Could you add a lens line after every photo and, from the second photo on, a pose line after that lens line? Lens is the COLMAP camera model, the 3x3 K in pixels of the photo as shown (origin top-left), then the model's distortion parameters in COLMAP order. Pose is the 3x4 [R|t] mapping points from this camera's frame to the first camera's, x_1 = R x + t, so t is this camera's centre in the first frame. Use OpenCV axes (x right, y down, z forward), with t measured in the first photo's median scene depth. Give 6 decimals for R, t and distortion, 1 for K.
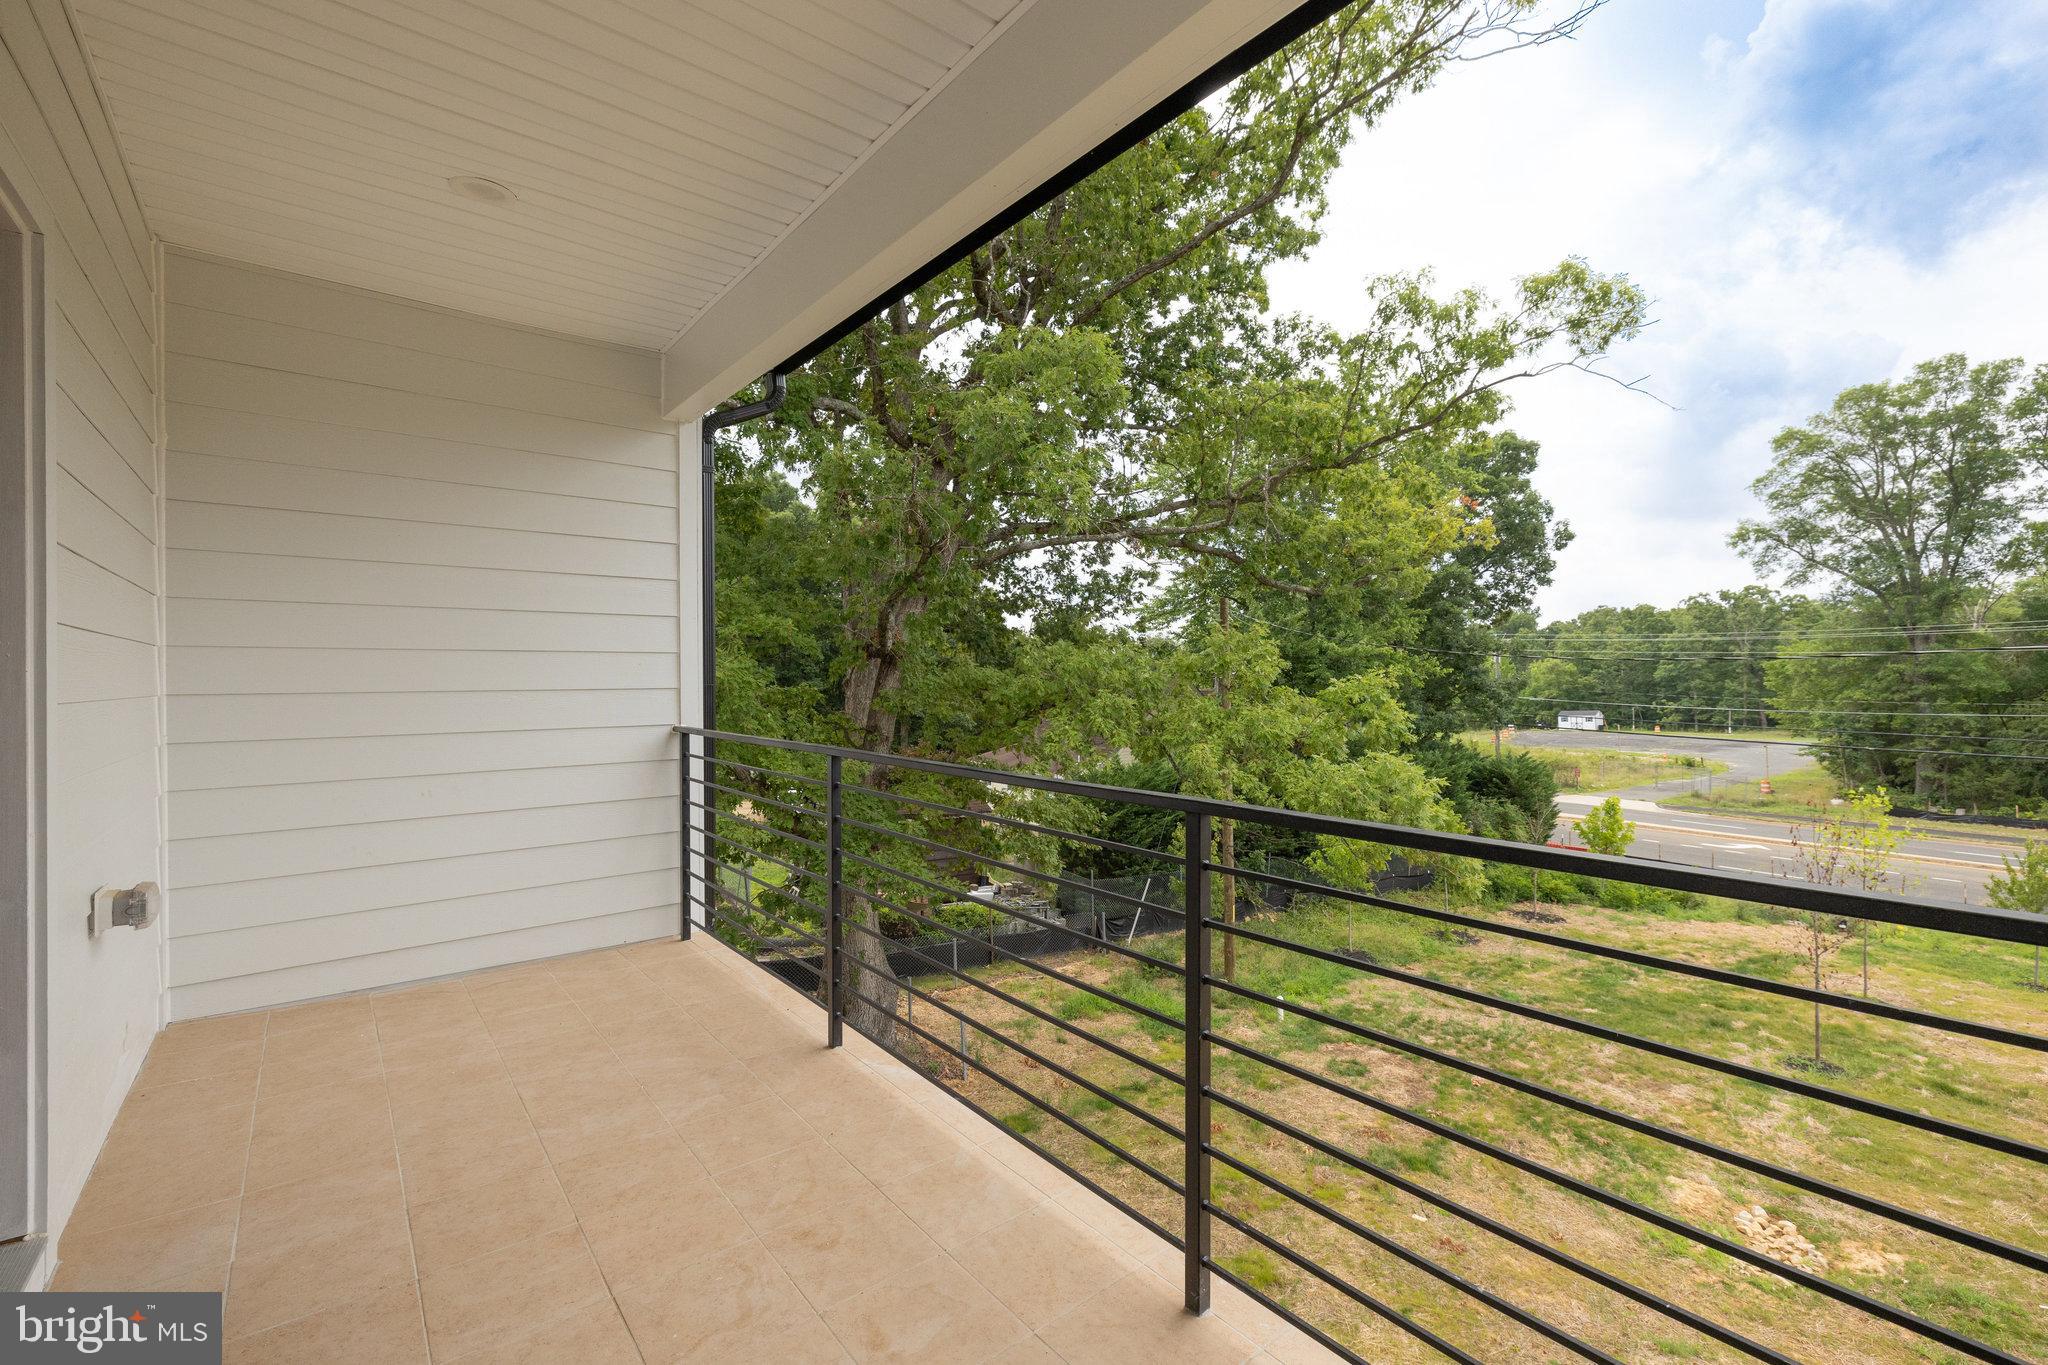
lens RADIAL K [[879.2, 0, 1024.0], [0, 879.2, 682.5], [0, 0, 1]] dist [-0.001364, -0.000022]
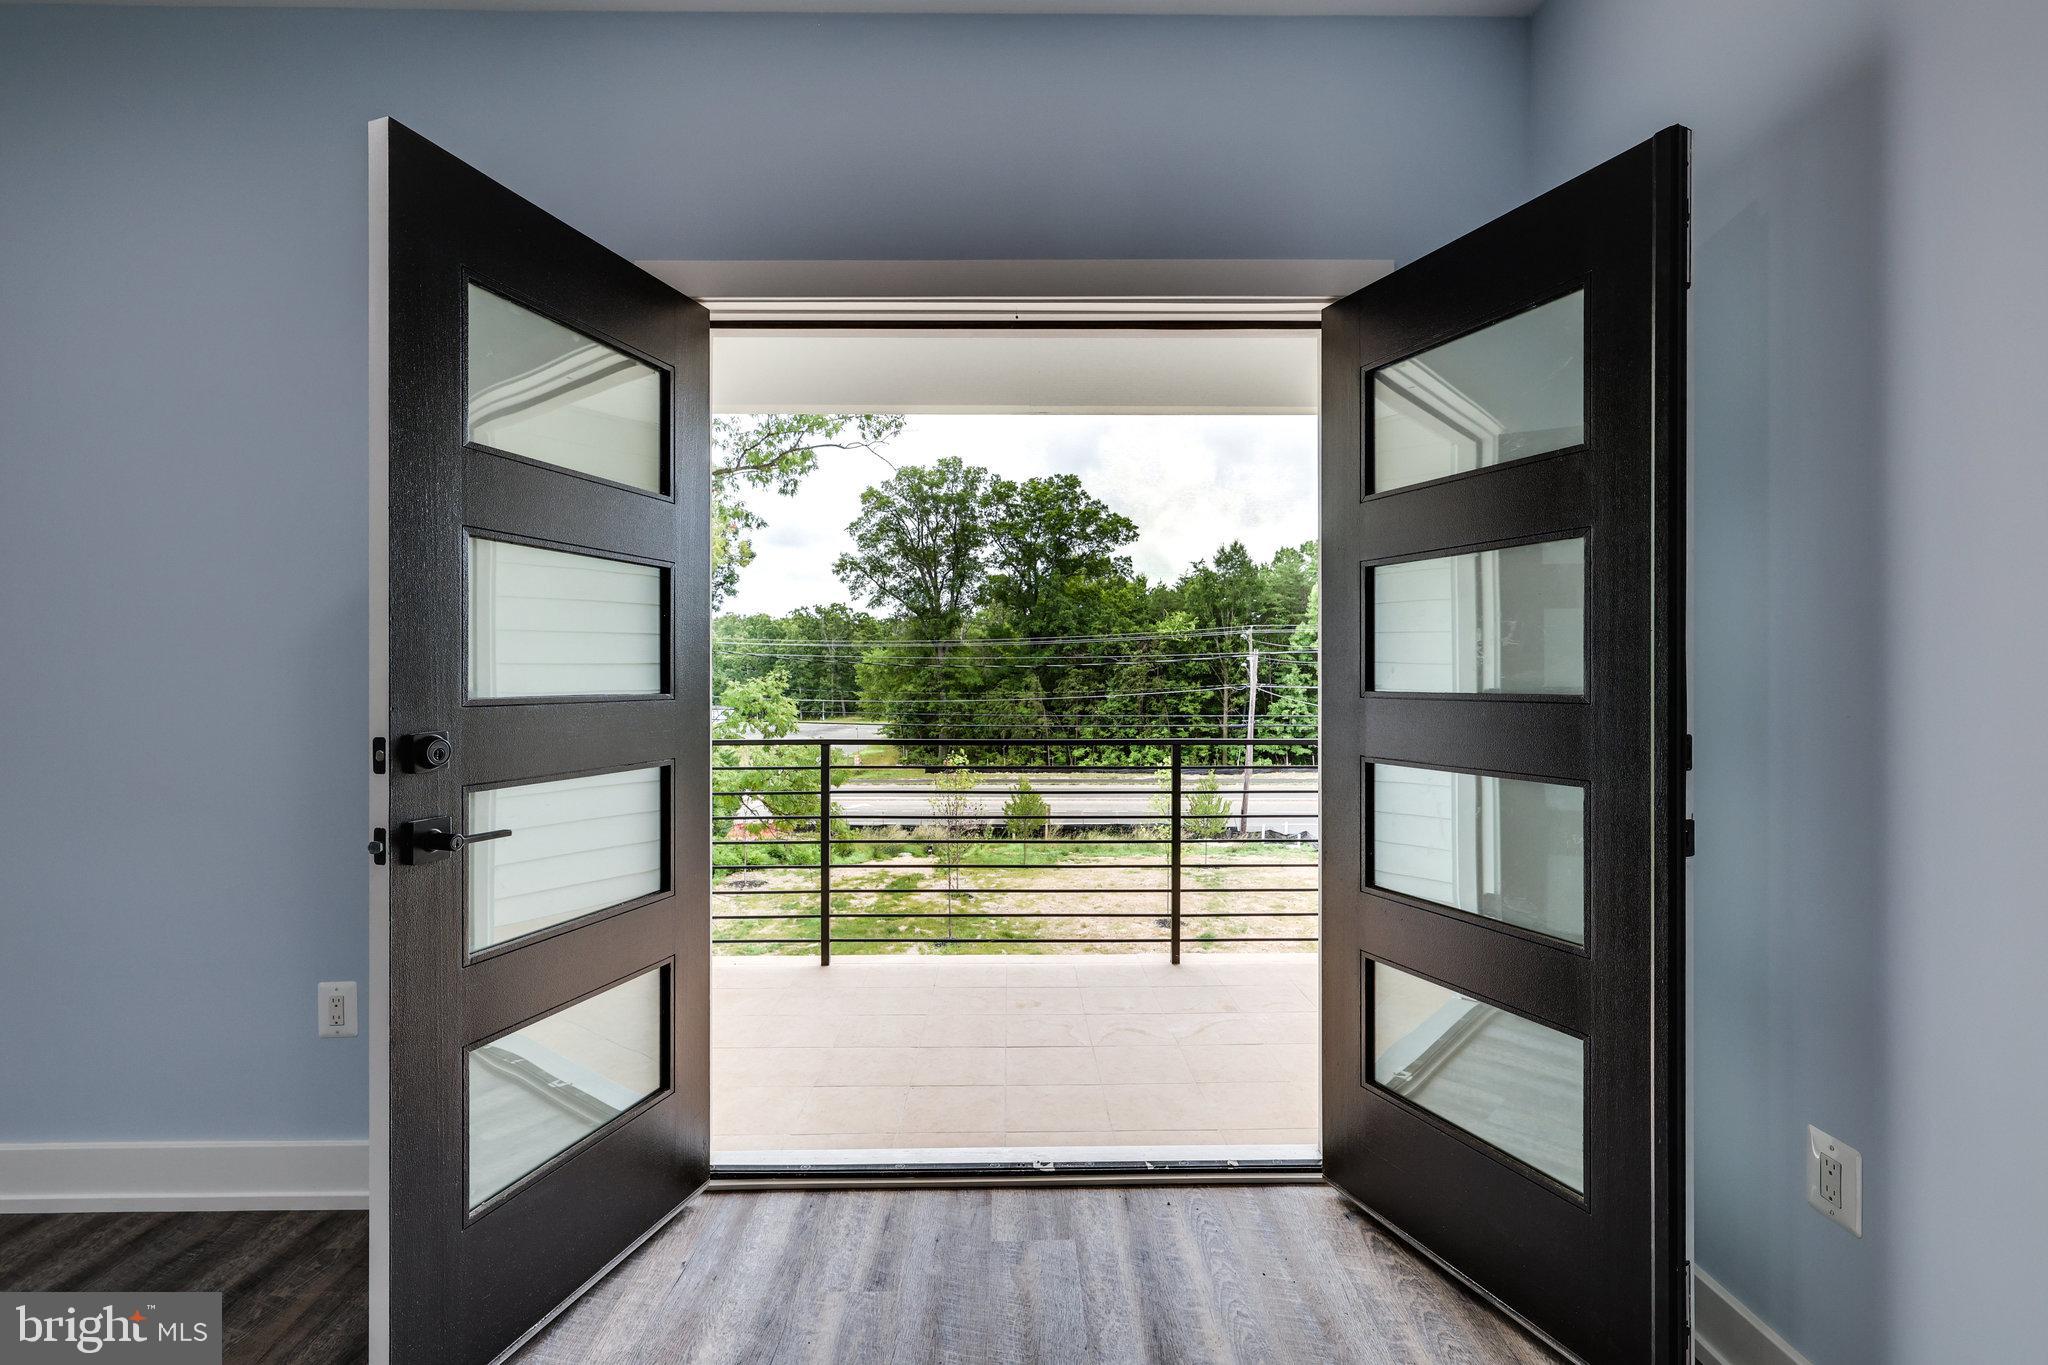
lens RADIAL K [[920.2, 0, 1024.0], [0, 920.2, 682.5], [0, 0, 1]] dist [-0.000093, 0.000124]
pose [[0.591088, -0.009226, 0.806555, -0.120315], [0.007199, 0.999955, 0.006162, -0.002753], [-0.806575, 0.002164, 0.591128, -0.007736]]
